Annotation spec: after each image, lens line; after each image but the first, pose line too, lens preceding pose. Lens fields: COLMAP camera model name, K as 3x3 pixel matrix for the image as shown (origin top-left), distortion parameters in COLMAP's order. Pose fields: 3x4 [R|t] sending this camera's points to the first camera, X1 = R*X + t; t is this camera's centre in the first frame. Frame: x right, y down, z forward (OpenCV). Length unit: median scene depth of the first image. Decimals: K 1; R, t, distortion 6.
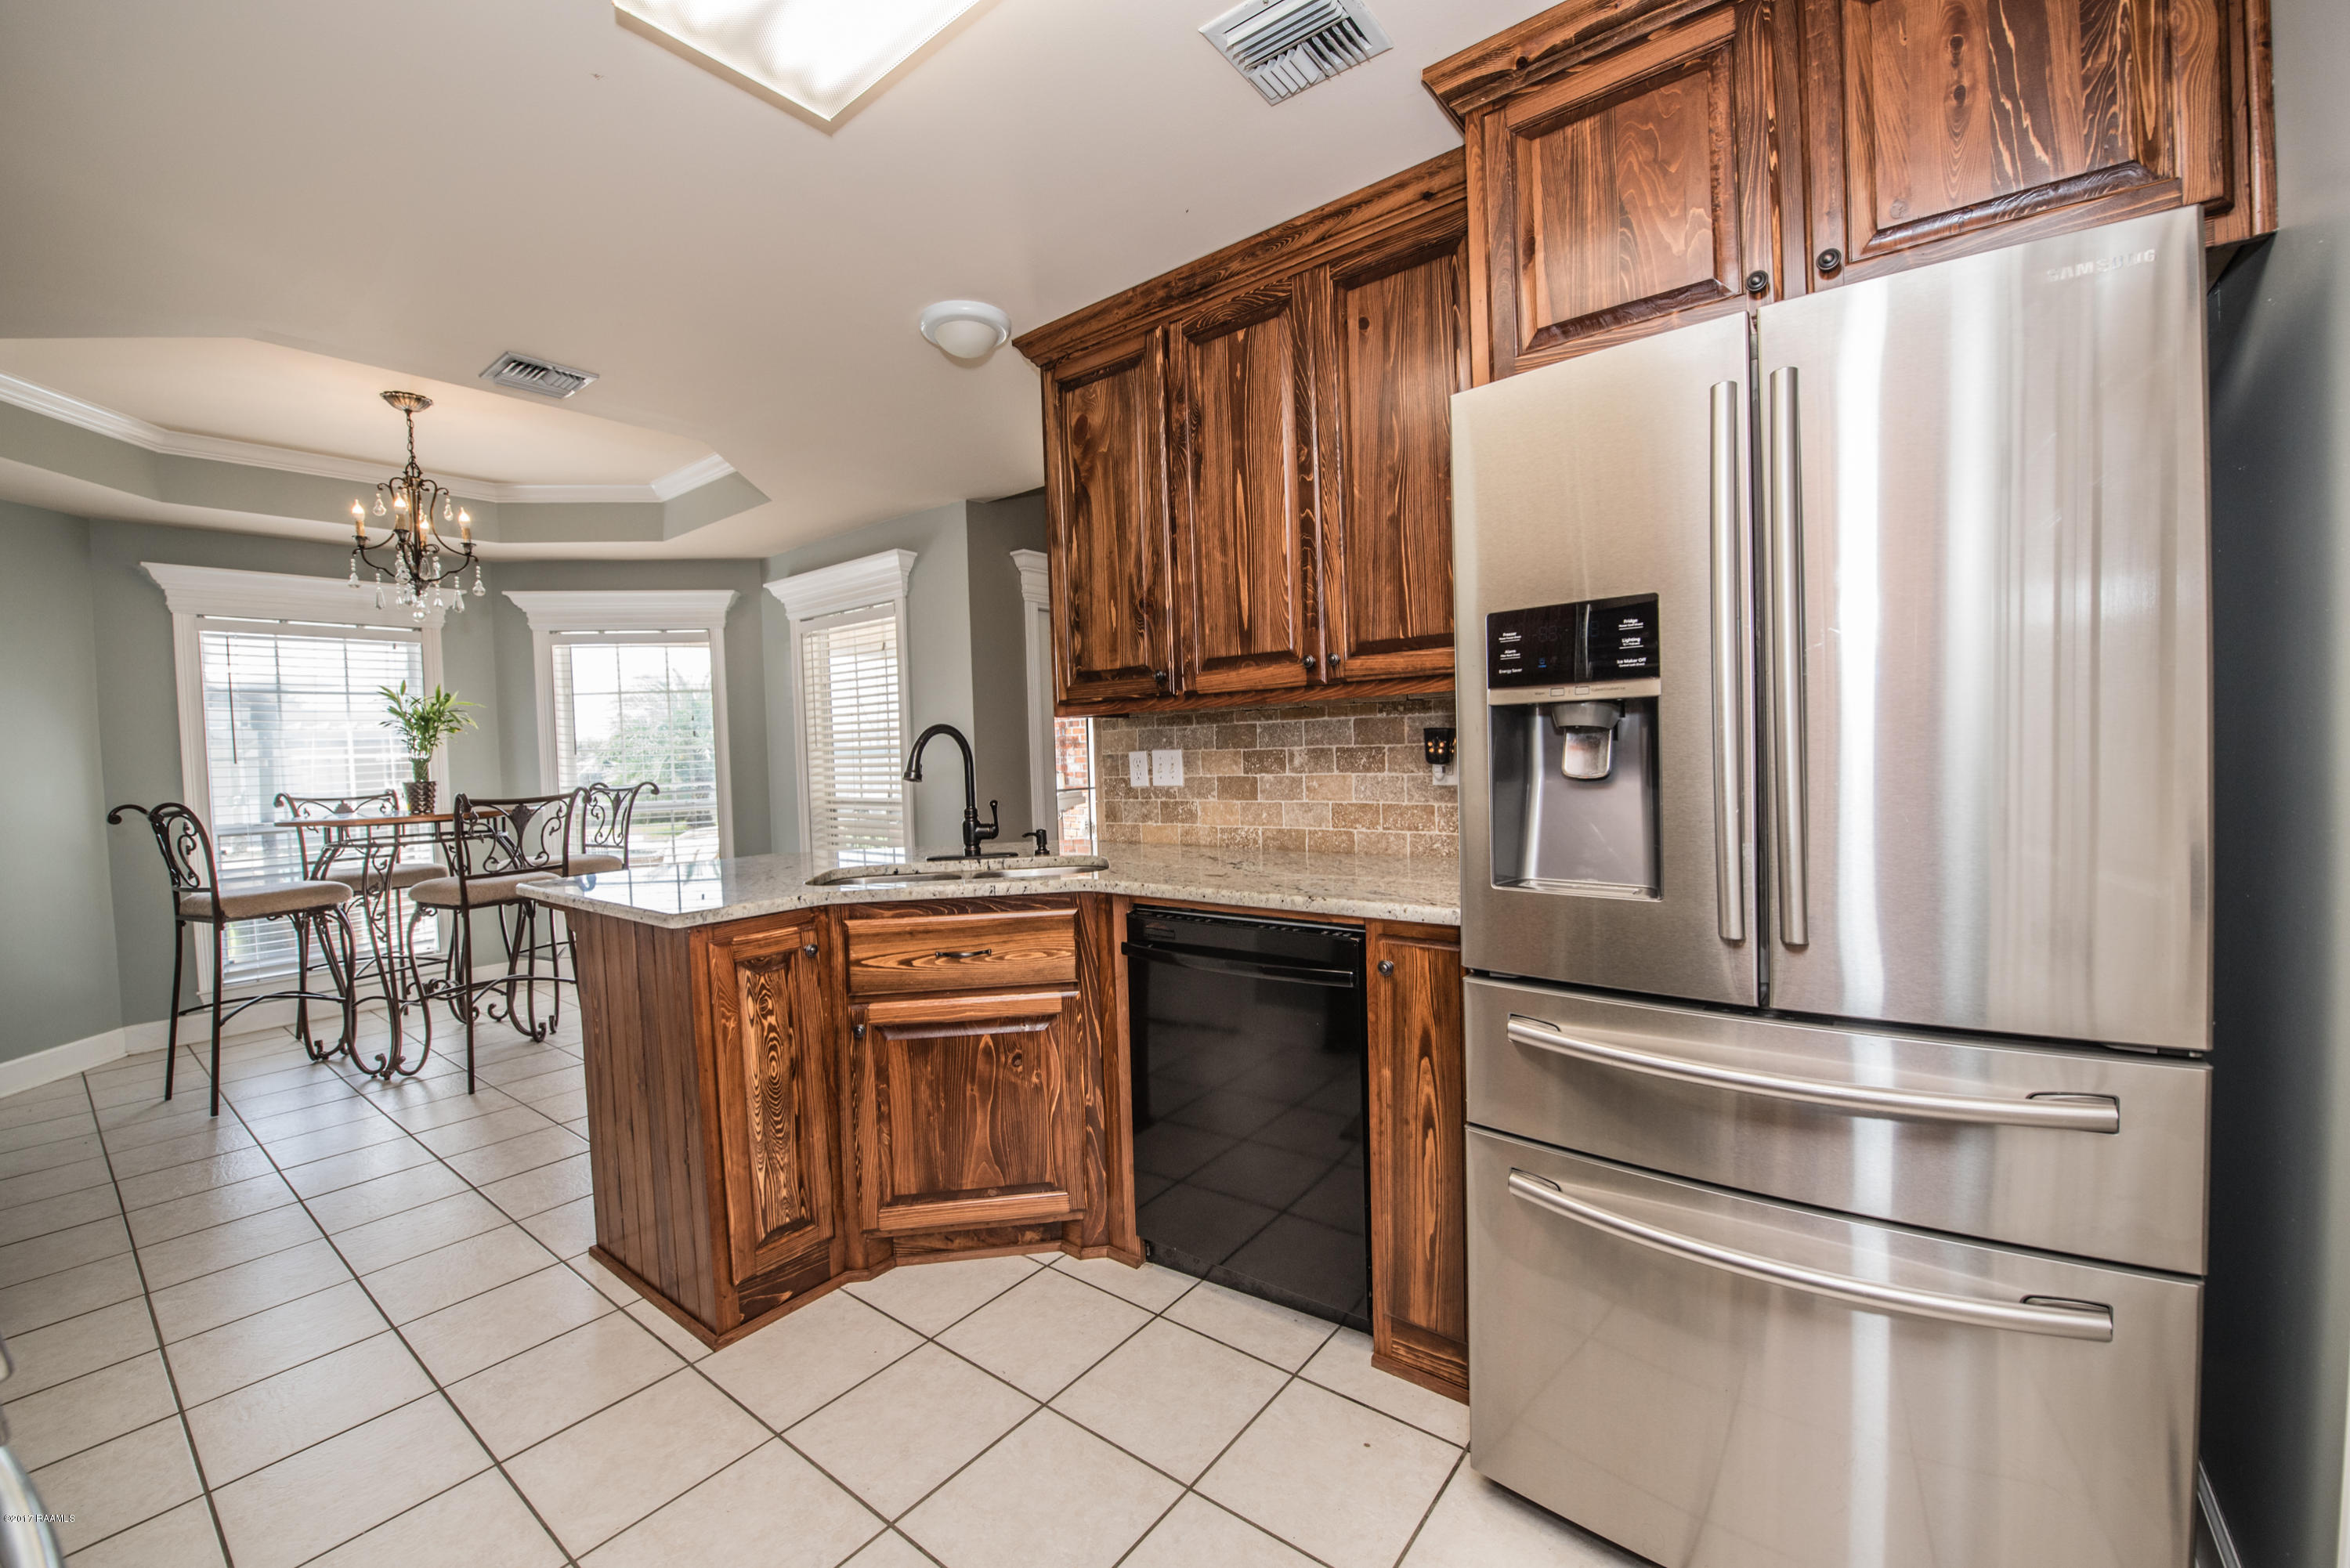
lens RADIAL K [[934.7, 0, 1175.0], [0, 934.7, 784.0], [0, 0, 1]] dist [-0.014593, -0.003811]
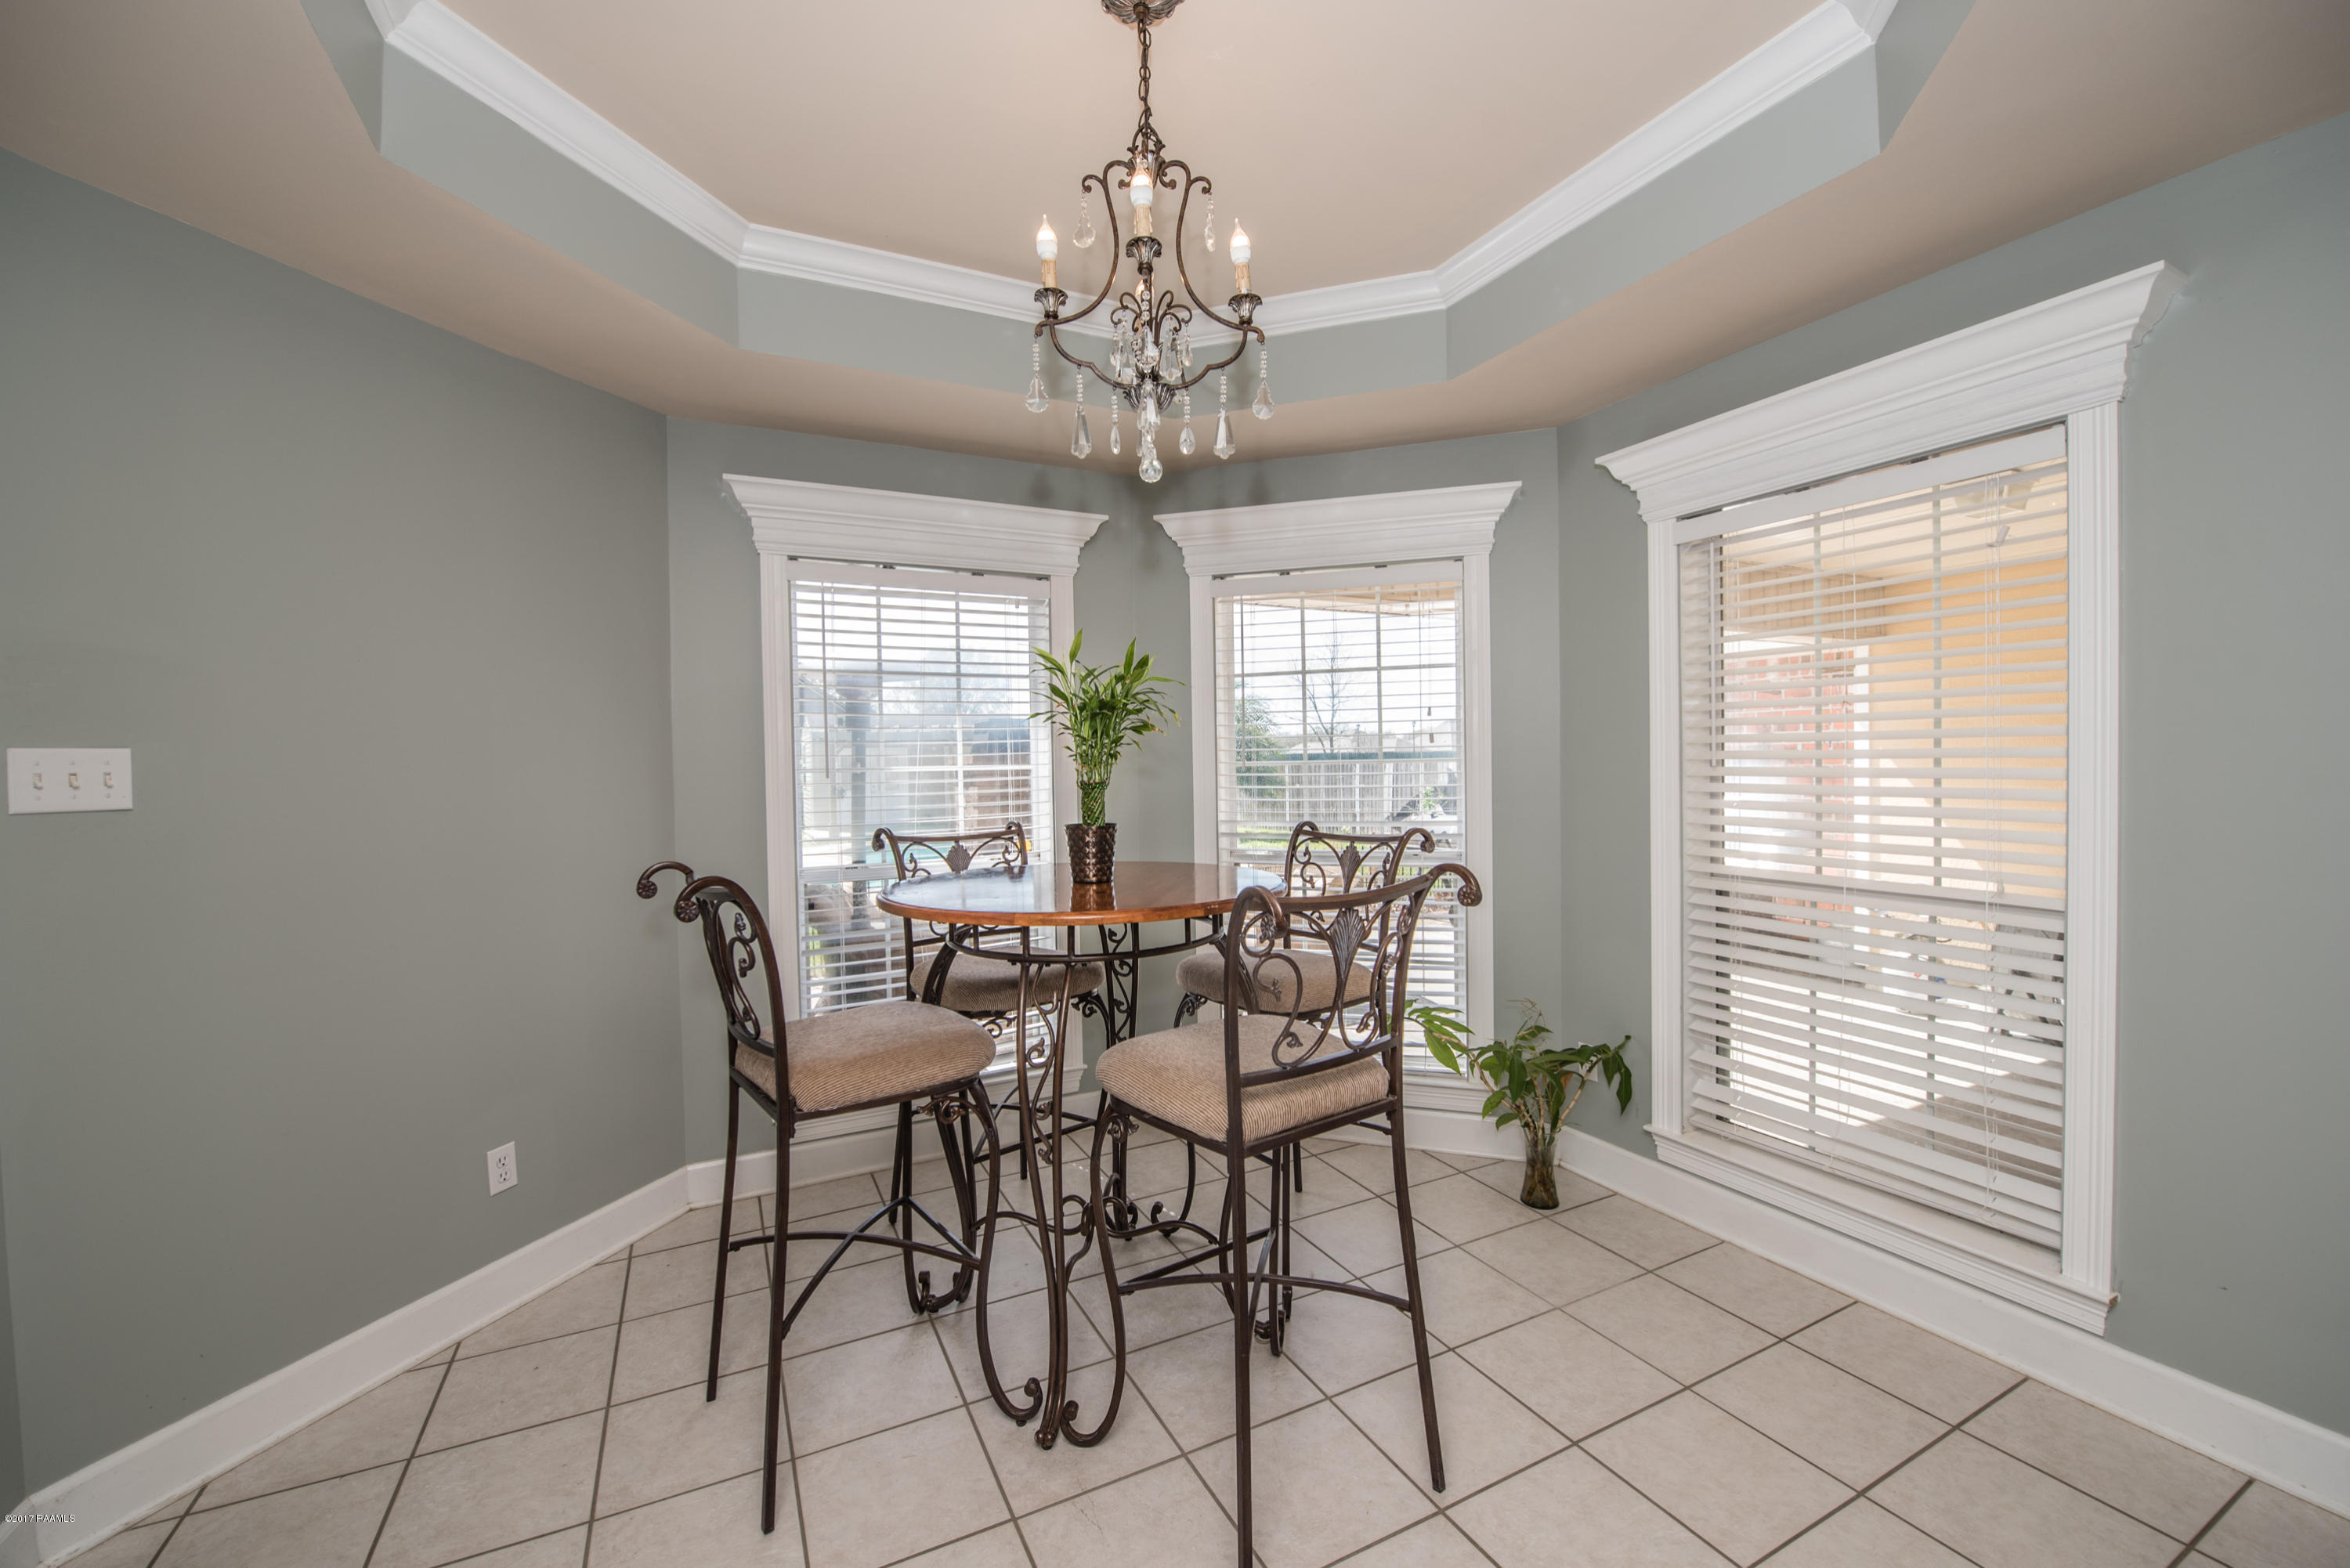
lens RADIAL K [[934.7, 0, 1175.0], [0, 934.7, 784.0], [0, 0, 1]] dist [-0.014593, -0.003811]
pose [[0.901023, 0.026635, -0.432953, -0.550003], [-0.028201, 0.999598, 0.002805, -0.029492], [0.432853, 0.009682, 0.901412, 0.543544]]
